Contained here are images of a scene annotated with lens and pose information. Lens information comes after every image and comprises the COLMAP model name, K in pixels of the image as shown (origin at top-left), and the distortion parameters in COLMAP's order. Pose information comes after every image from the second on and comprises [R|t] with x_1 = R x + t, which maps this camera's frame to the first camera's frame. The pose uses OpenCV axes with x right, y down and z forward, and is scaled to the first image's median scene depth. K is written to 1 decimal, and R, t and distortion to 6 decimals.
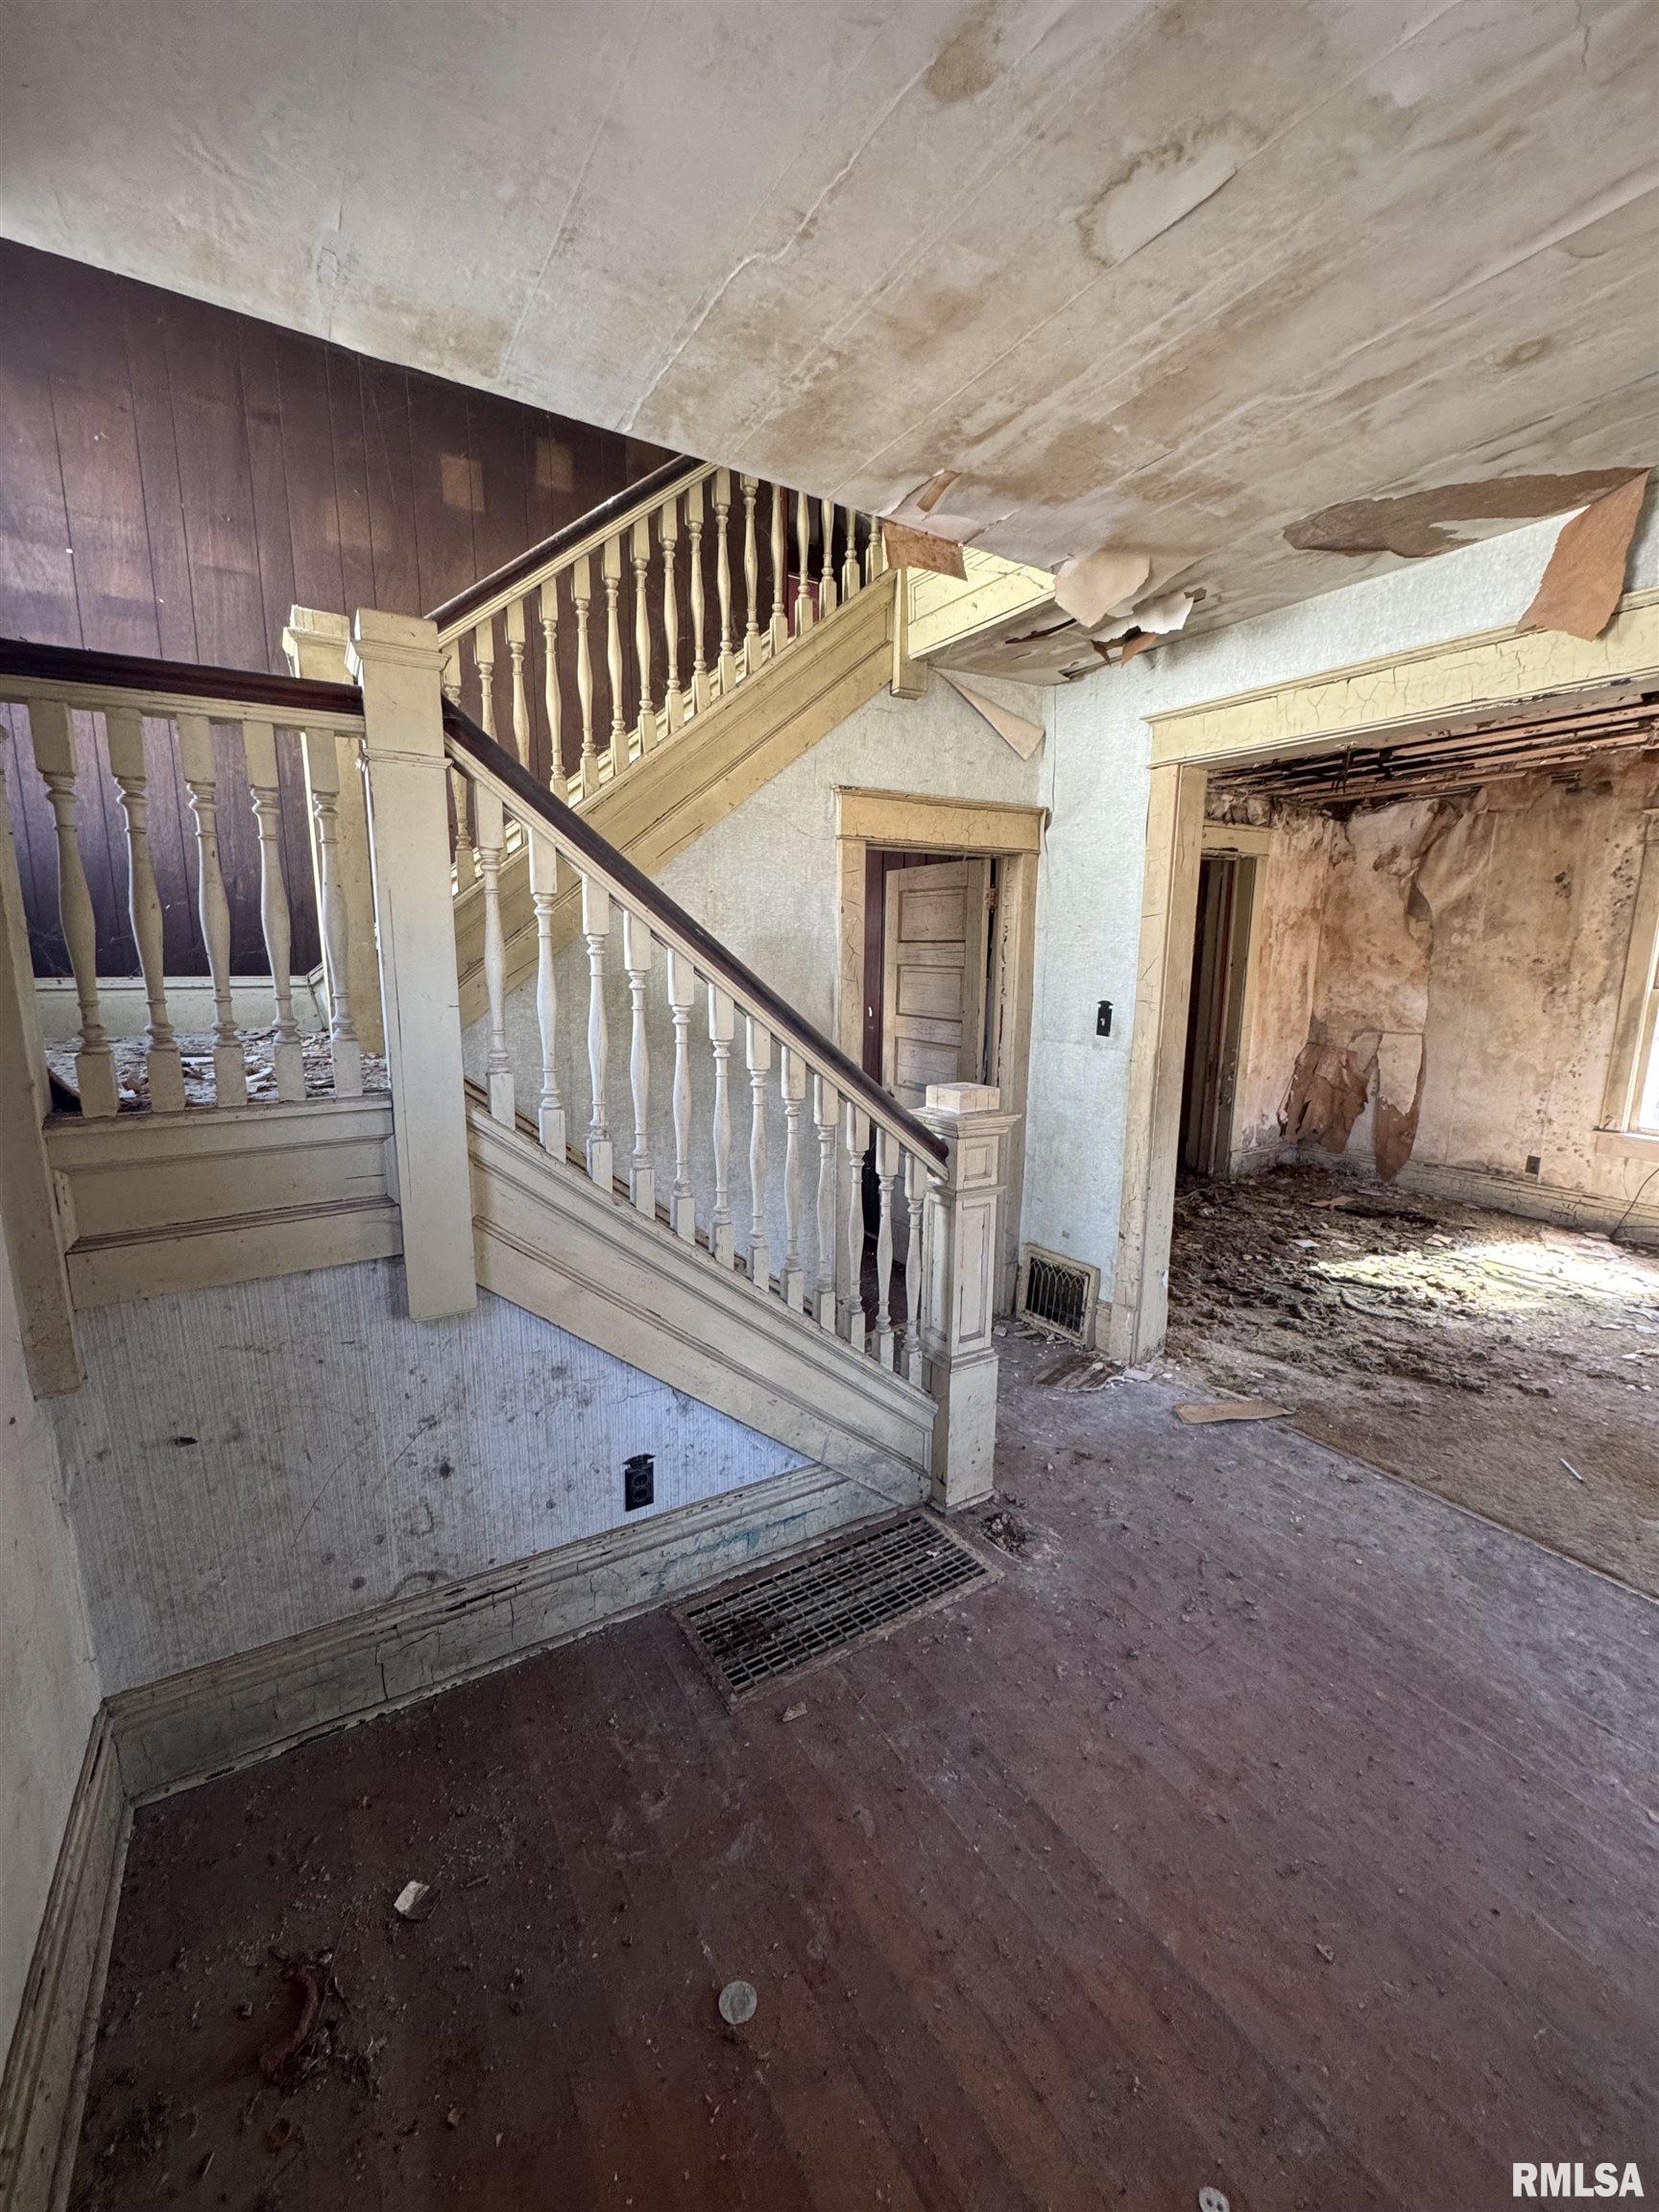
lens RADIAL K [[886.4, 0, 829.0], [0, 886.4, 1105.5], [0, 0, 1]] dist [-0.001472, 0.000486]
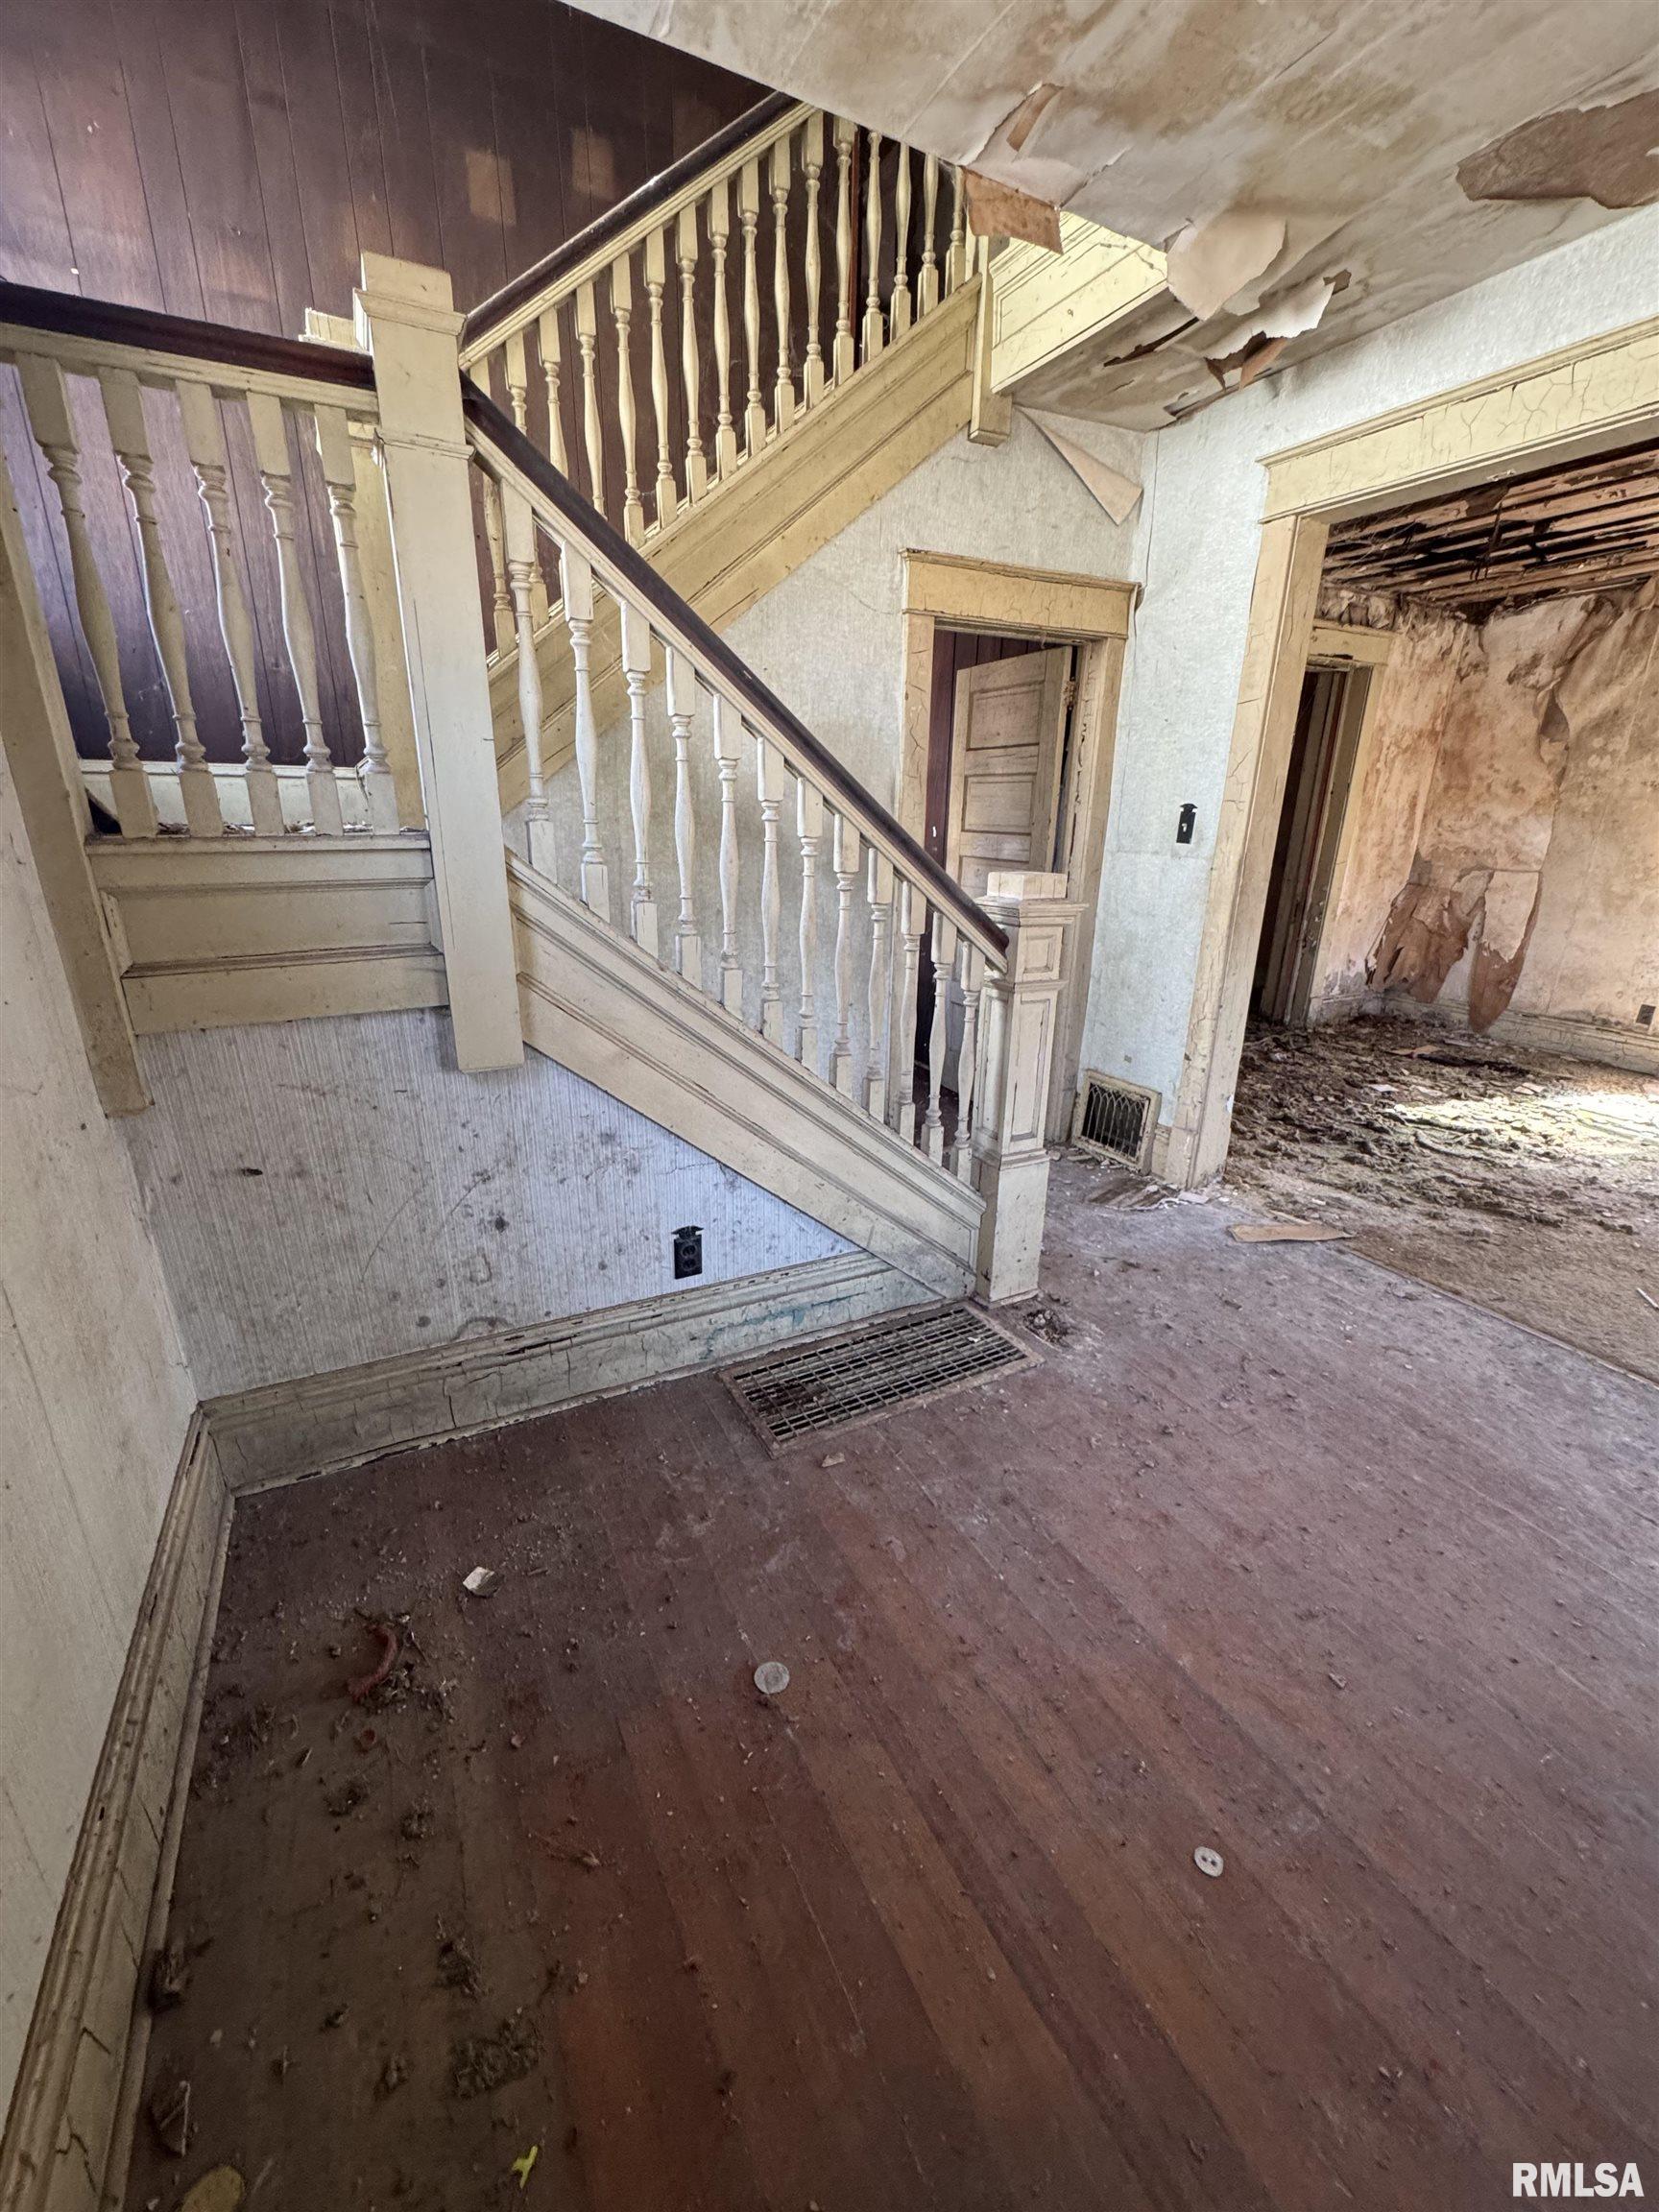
lens RADIAL K [[886.4, 0, 828.6], [0, 886.4, 1104.8], [0, 0, 1]] dist [-0.001472, 0.000486]
pose [[0.997356, 0.028025, -0.067044, 0.012886], [-0.017807, 0.988765, 0.148413, 0.105948], [0.070450, -0.146827, 0.986650, 0.025768]]
